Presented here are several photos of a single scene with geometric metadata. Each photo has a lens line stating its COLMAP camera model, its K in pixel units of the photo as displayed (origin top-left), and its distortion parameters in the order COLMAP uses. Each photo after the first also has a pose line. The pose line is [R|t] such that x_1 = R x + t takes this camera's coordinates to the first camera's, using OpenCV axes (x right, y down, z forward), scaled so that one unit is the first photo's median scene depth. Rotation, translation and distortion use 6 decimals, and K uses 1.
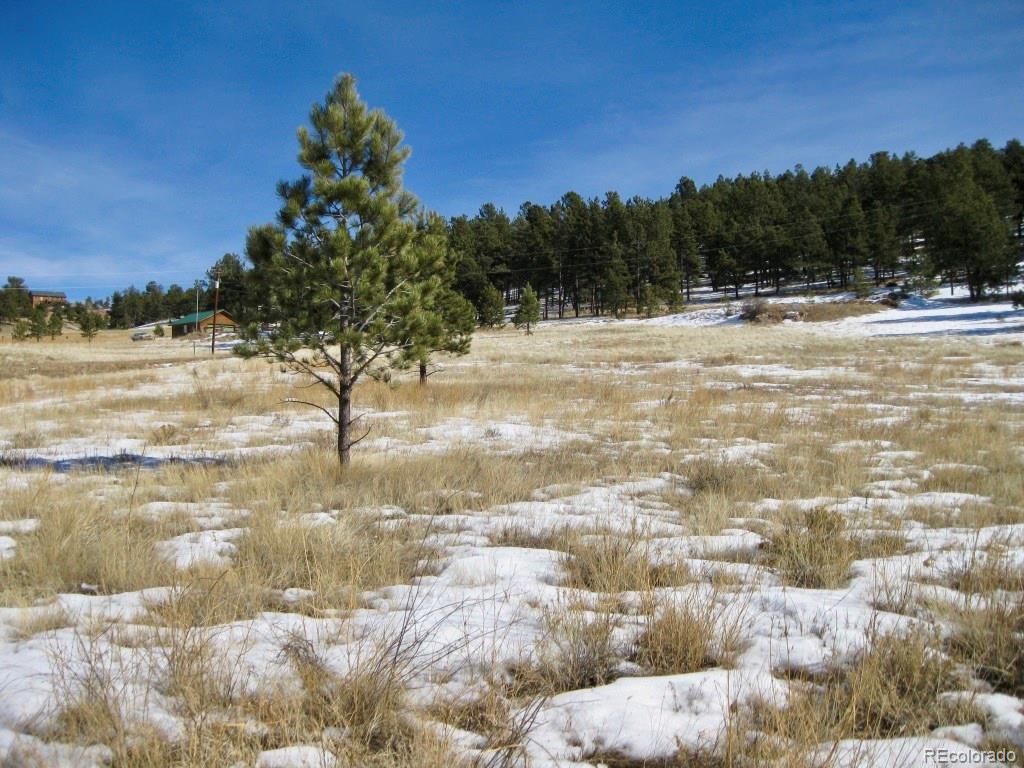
lens RADIAL K [[1069.1, 0, 509.1], [0, 1069.1, 381.5], [0, 0, 1]] dist [-0.101695, 0.000000]
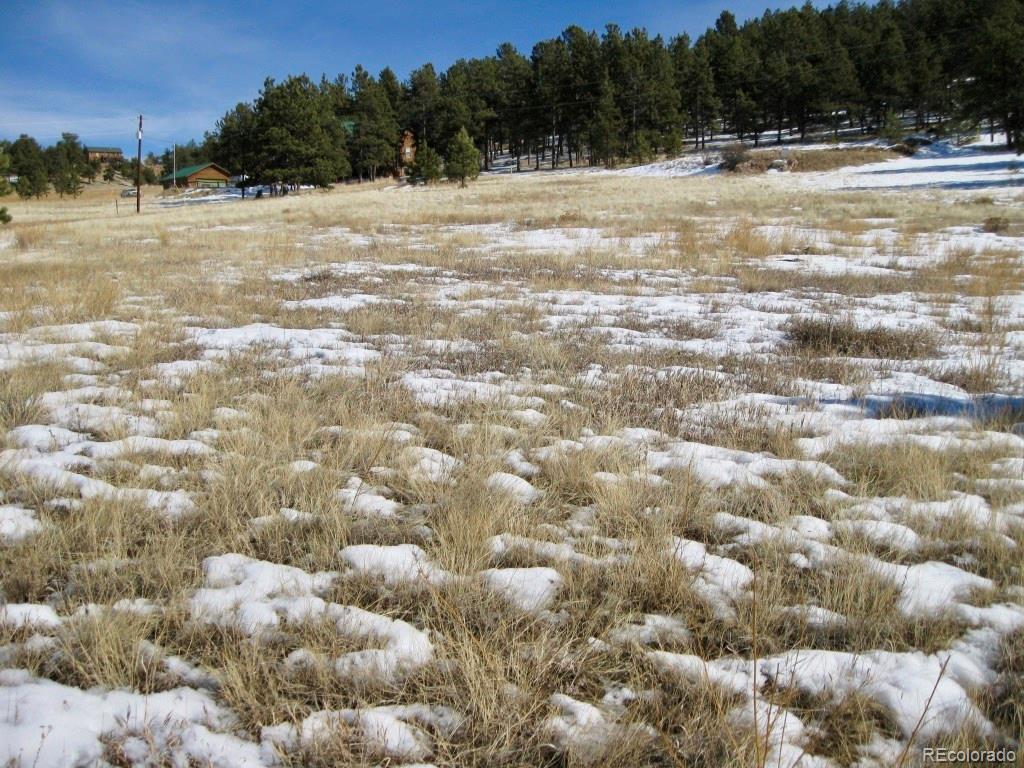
lens RADIAL K [[1069.1, 0, 508.2], [0, 1069.1, 387.6], [0, 0, 1]] dist [-0.101695, 0.000000]
pose [[0.996108, 0.012916, -0.087190, 0.432496], [-0.000517, 0.990044, 0.140756, -0.016350], [0.088140, -0.140164, 0.986198, 0.434466]]
